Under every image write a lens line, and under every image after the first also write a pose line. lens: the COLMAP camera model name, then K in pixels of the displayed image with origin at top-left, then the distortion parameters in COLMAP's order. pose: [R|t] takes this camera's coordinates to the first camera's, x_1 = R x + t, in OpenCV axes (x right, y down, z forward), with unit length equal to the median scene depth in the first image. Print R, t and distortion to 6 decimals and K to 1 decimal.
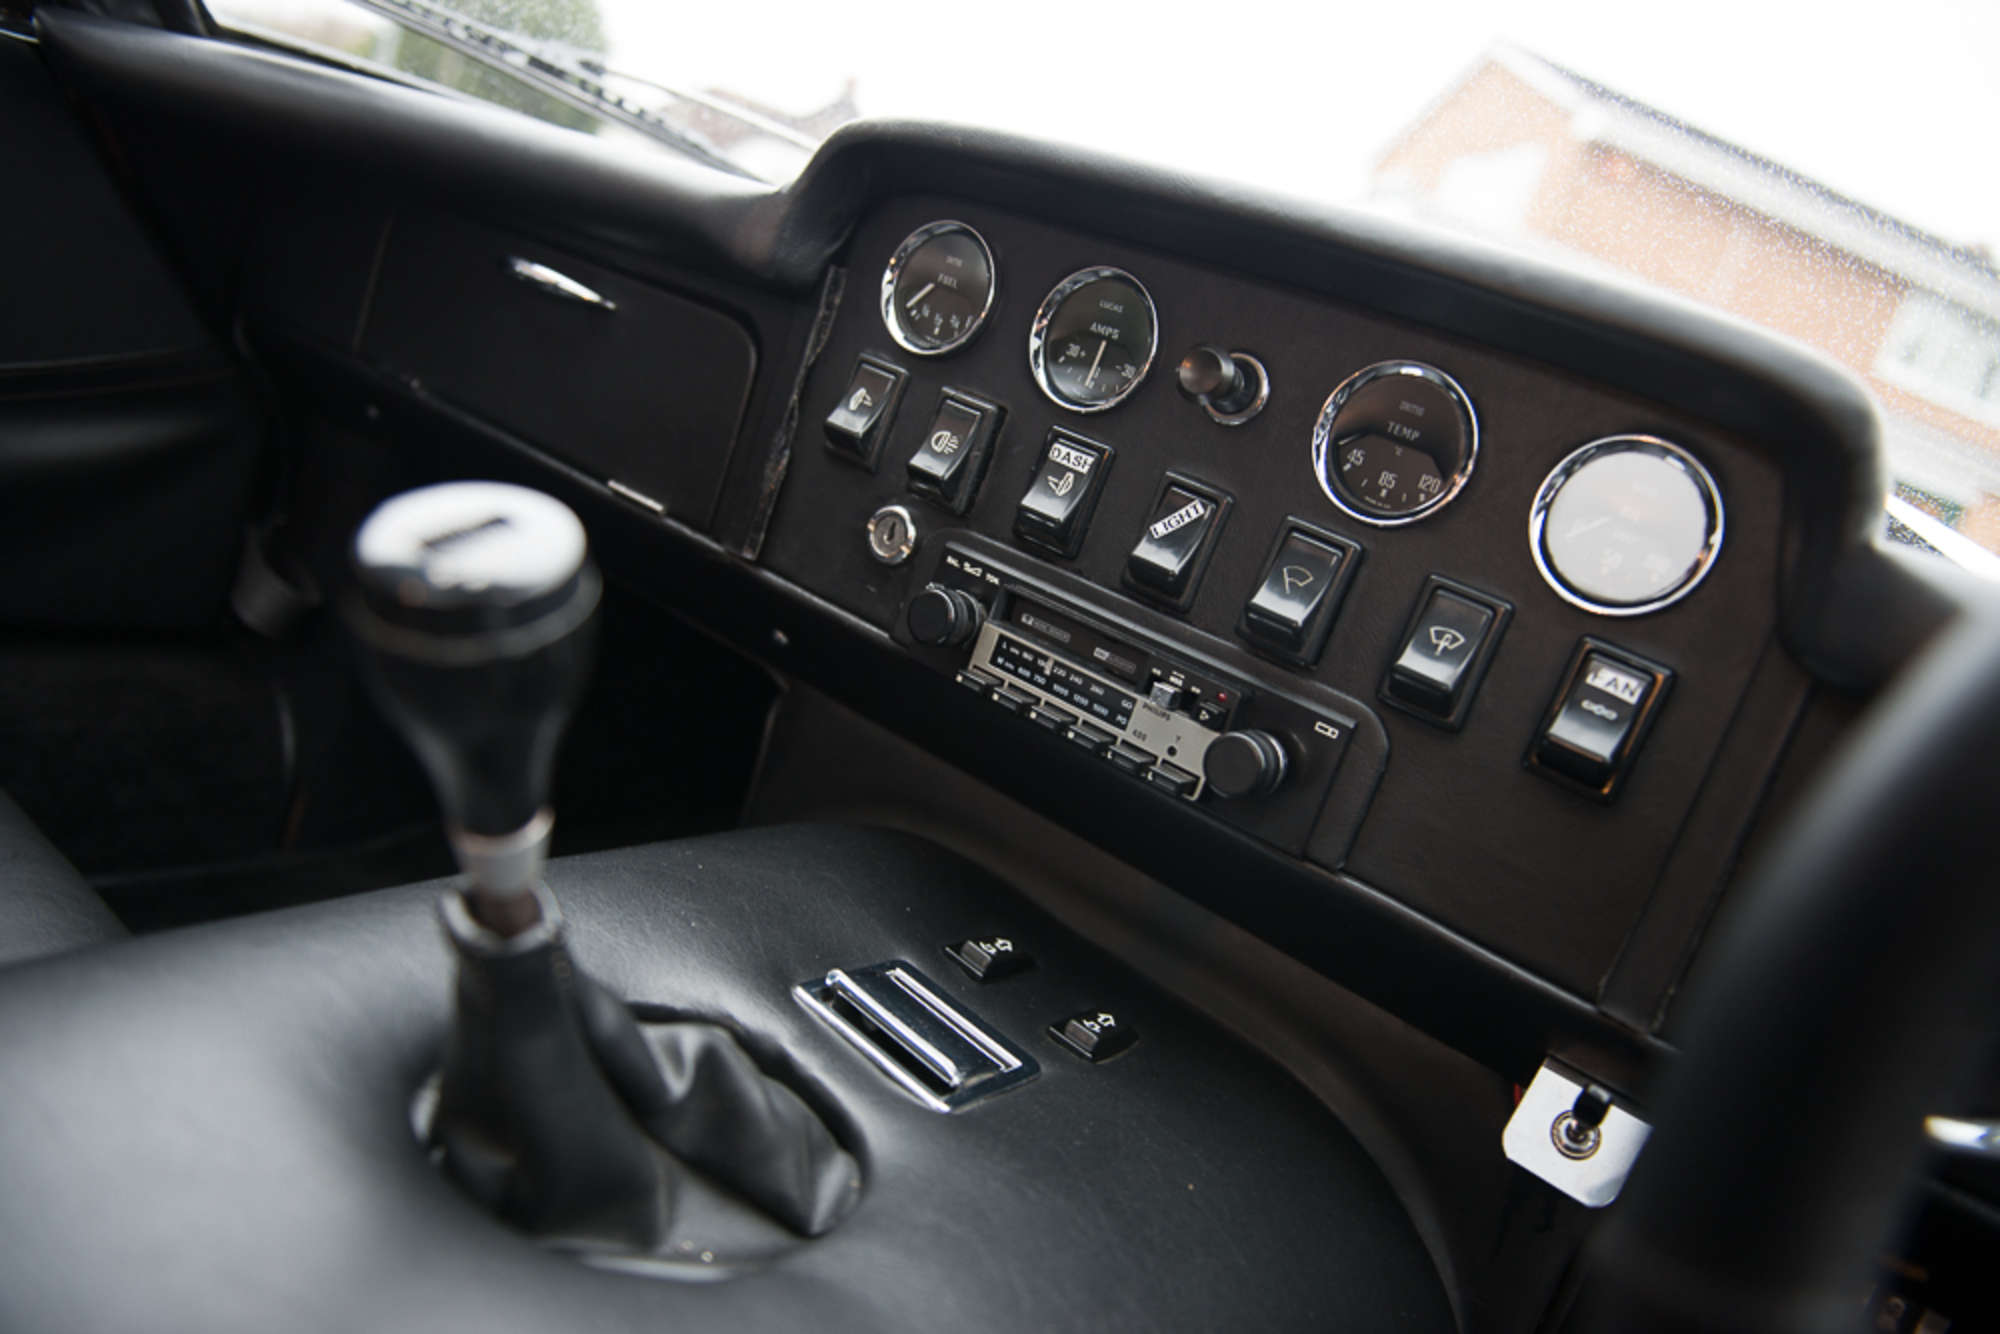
lens RADIAL K [[1406.3, 0, 1000.0], [0, 1406.3, 667.0], [0, 0, 1]] dist [-0.003625, -0.003275]
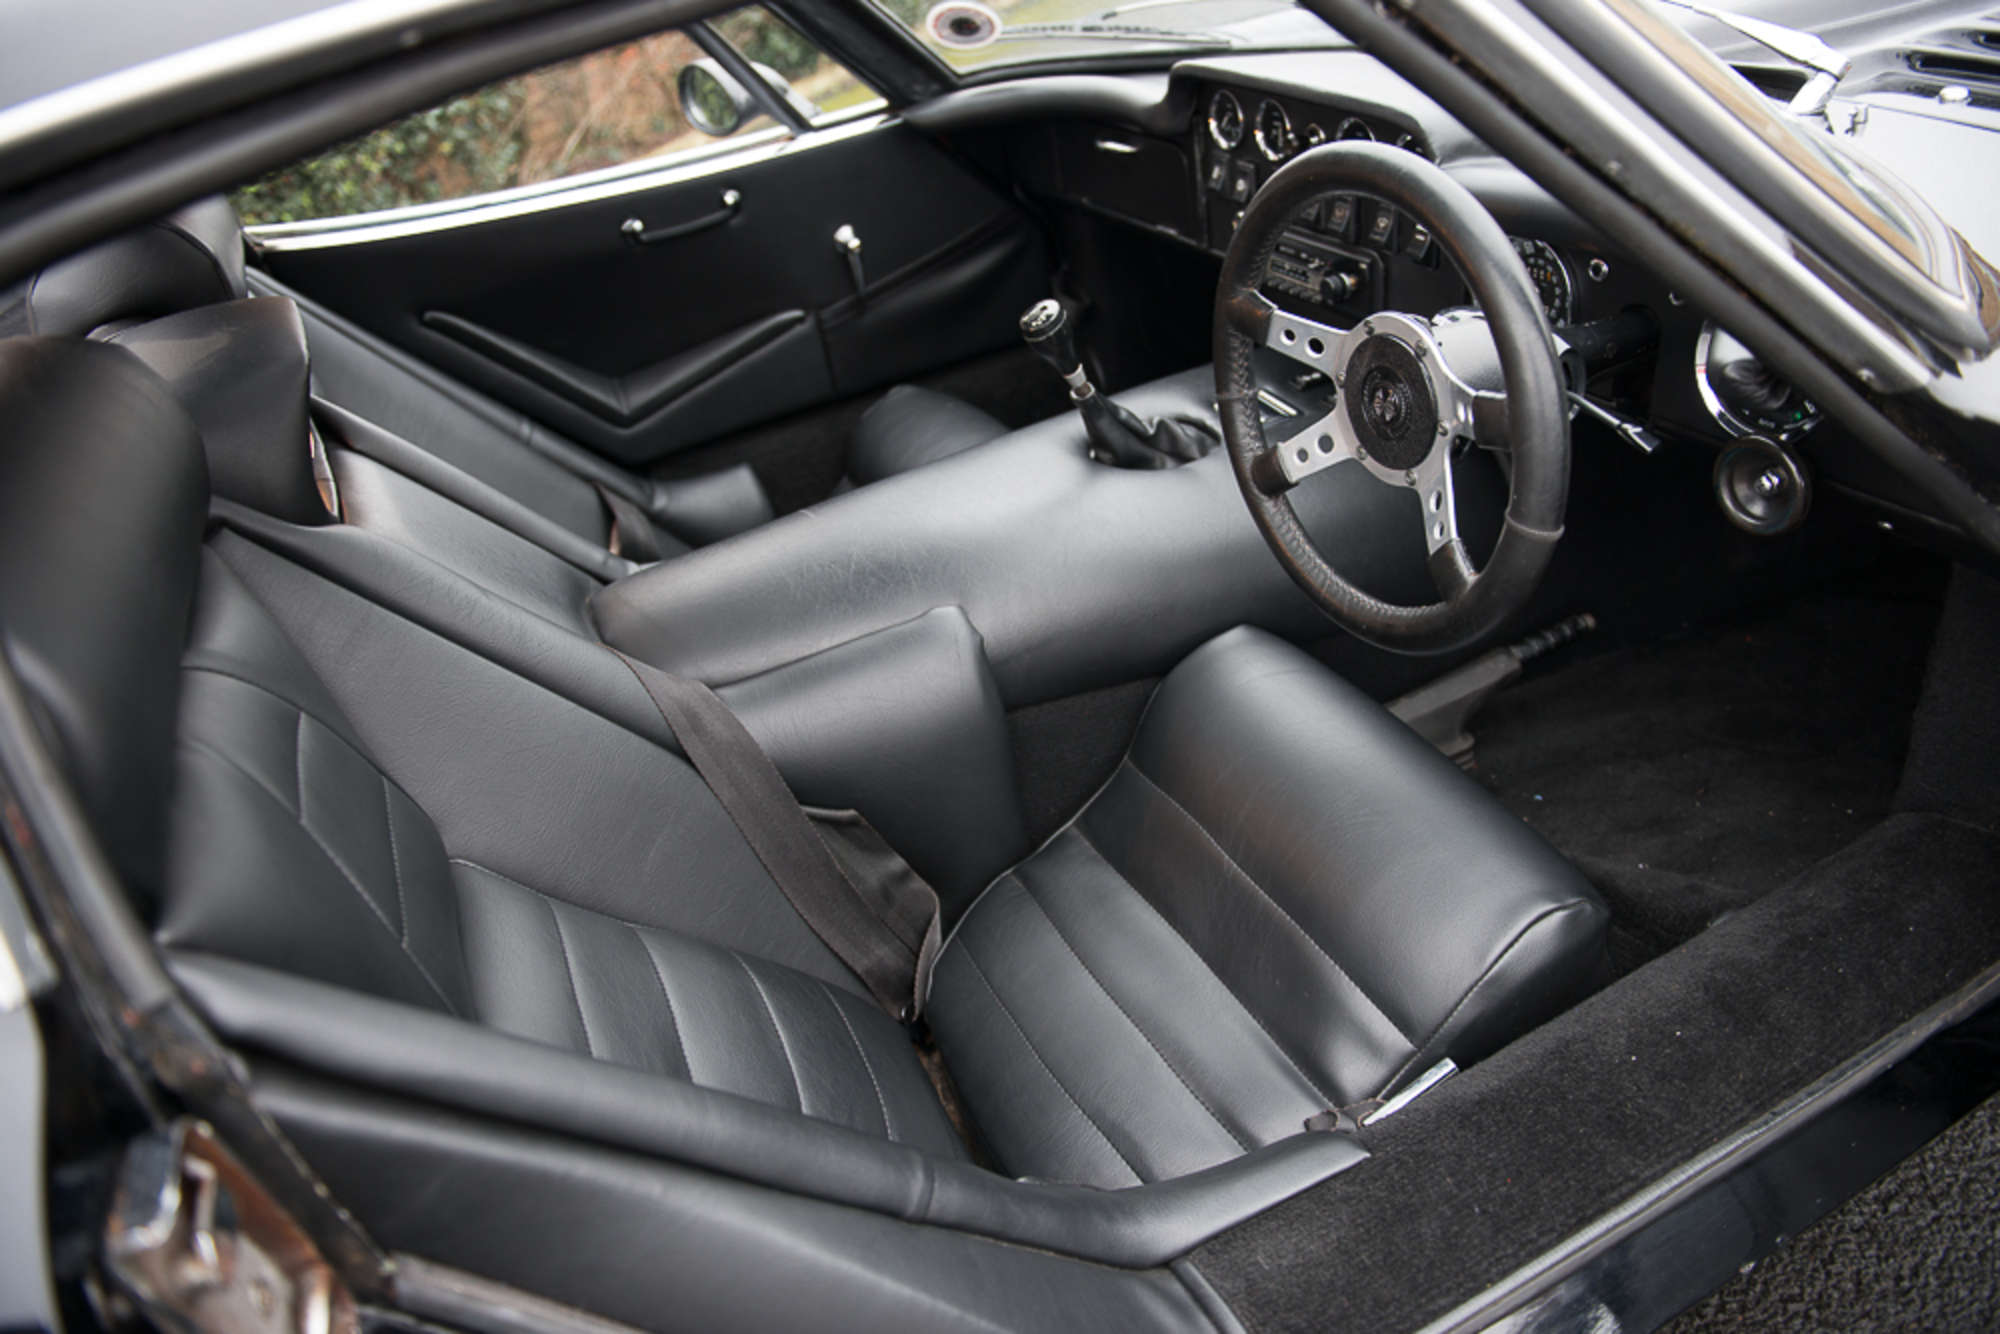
lens RADIAL K [[1406.3, 0, 1000.0], [0, 1406.3, 667.0], [0, 0, 1]] dist [-0.003625, -0.003275]
pose [[0.781505, -0.132753, -0.609611, 1.027533], [0.304411, 0.934036, 0.186844, 0.042649], [0.544595, -0.331591, 0.770366, -1.428689]]
